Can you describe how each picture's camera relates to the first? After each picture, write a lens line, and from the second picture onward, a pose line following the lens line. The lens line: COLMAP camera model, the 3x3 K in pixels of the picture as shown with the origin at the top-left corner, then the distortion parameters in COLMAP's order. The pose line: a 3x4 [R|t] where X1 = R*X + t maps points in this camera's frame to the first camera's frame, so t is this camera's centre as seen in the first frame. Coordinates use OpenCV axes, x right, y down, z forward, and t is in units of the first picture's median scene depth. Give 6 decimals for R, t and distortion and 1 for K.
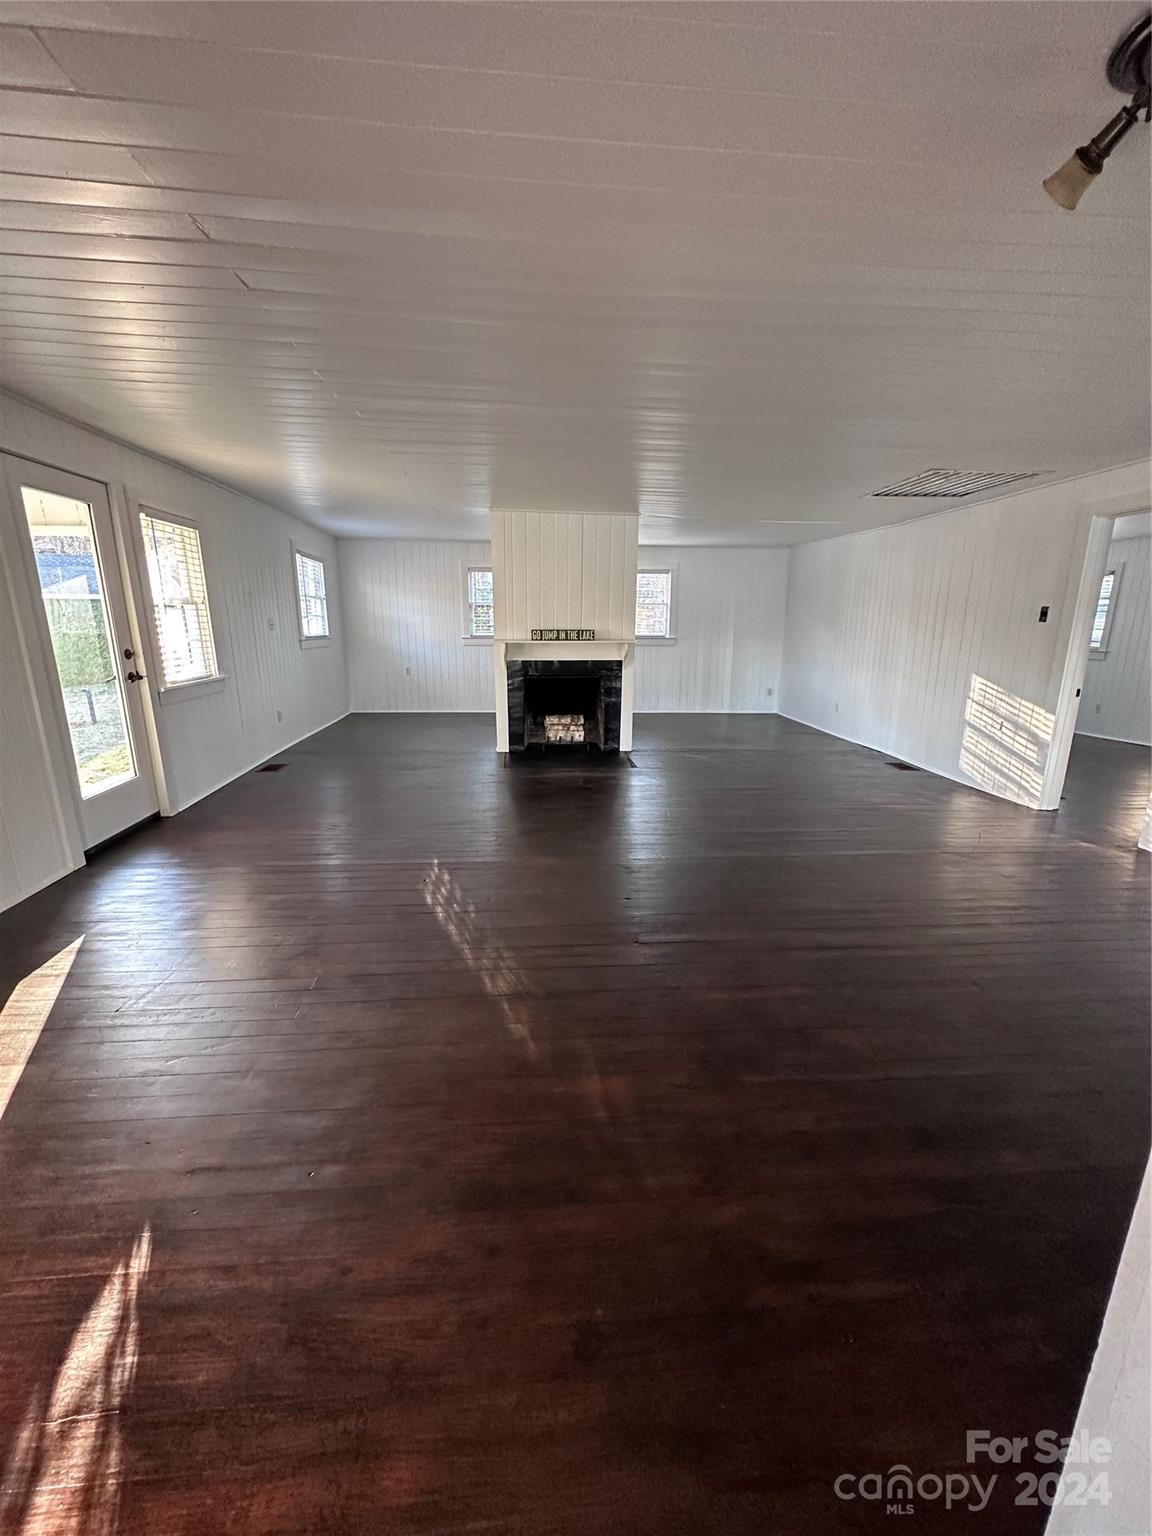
lens RADIAL K [[615.2, 0, 571.7], [0, 615.2, 771.2], [0, 0, 1]] dist [-0.000234, 0.000017]
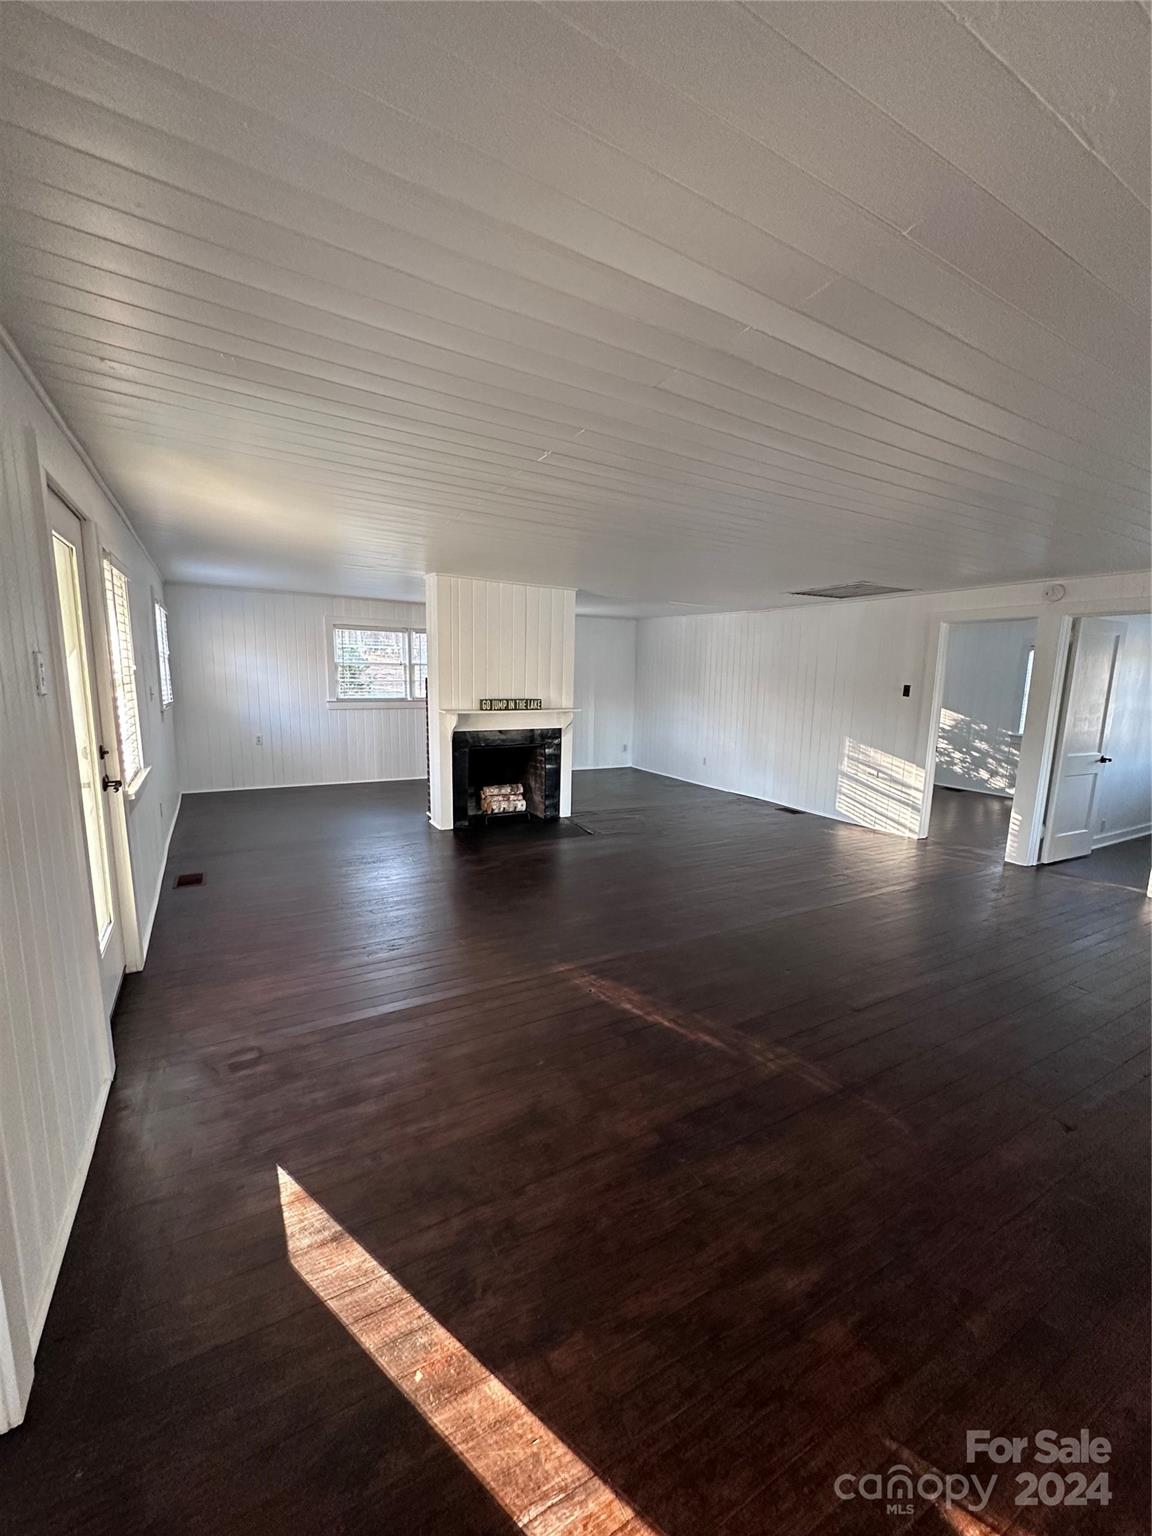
lens RADIAL K [[615.2, 0, 574.5], [0, 615.2, 772.6], [0, 0, 1]] dist [-0.000234, 0.000017]
pose [[0.906277, -0.054314, 0.419180, -0.319786], [0.085007, 0.994868, -0.054879, -0.049381], [-0.414048, 0.085368, 0.906243, 0.080888]]
